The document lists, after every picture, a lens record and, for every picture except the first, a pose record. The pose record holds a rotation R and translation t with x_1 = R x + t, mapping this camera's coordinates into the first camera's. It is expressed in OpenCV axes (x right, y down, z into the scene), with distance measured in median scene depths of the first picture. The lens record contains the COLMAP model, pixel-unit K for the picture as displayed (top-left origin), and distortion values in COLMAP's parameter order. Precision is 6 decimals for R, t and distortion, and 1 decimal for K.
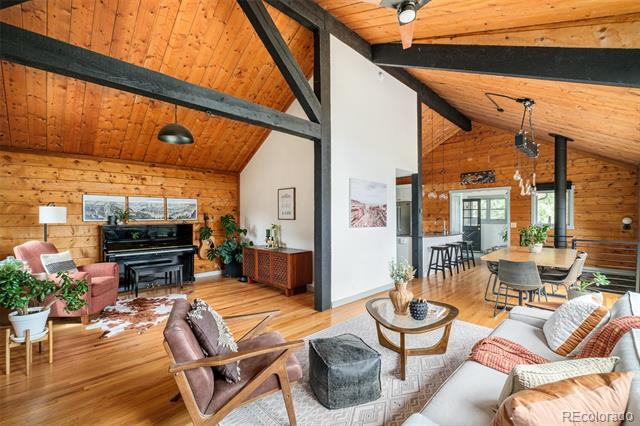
lens RADIAL K [[277.8, 0, 319.7], [0, 277.8, 217.1], [0, 0, 1]] dist [-0.000641, -0.000872]
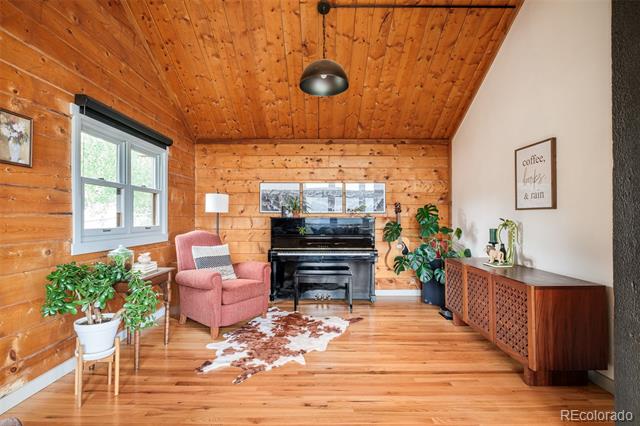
lens RADIAL K [[307.5, 0, 322.1], [0, 307.5, 212.7], [0, 0, 1]] dist [-0.012330, 0.002886]
pose [[0.709361, -0.006277, -0.704818, -0.007804], [-0.006727, 0.999855, -0.015675, 0.025157], [0.704813, 0.015861, 0.709215, 0.368673]]
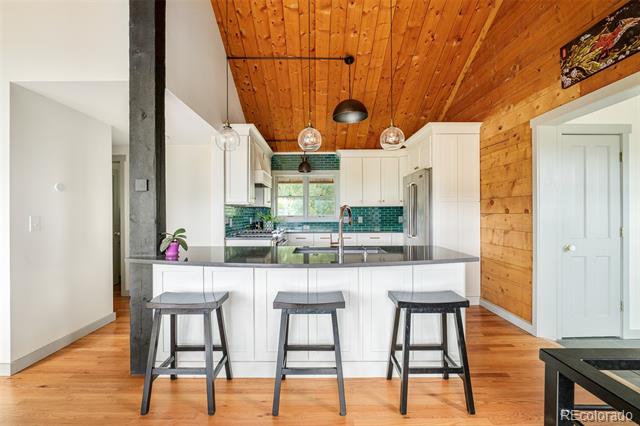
lens RADIAL K [[277.8, 0, 316.4], [0, 277.8, 212.4], [0, 0, 1]] dist [-0.000641, -0.000872]
pose [[0.711927, 0.000636, -0.702254, 0.850099], [-0.001445, 0.999999, -0.000559, 0.015536], [0.702252, 0.001413, 0.711927, 1.006422]]
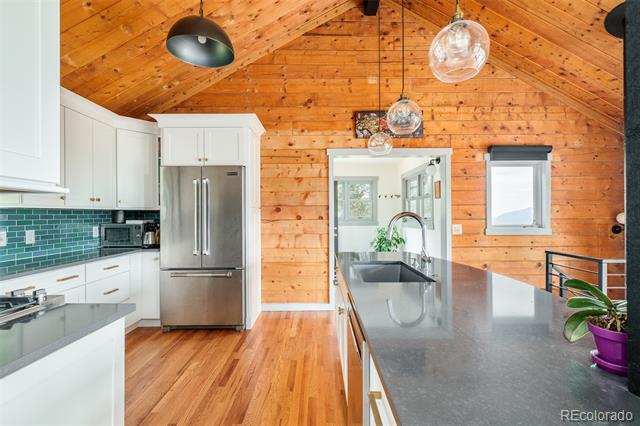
lens RADIAL K [[299.9, 0, 316.6], [0, 299.9, 213.6], [0, 0, 1]] dist [0.010501, 0.000022]
pose [[0.700742, 0.004519, 0.713400, 0.225401], [0.001592, 0.999968, -0.007897, 0.007731], [-0.713413, 0.006669, 0.700713, 1.155126]]
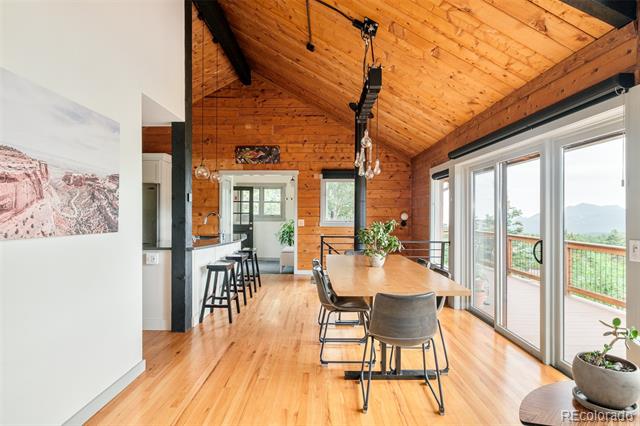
lens RADIAL K [[356.7, 0, 320.0], [0, 356.7, 211.5], [0, 0, 1]] dist [-0.008264, 0.003627]
pose [[0.707844, 0.008881, 0.706313, 0.081010], [-0.006075, 0.999961, -0.006484, 0.006577], [-0.706343, 0.000299, 0.707870, 0.408440]]
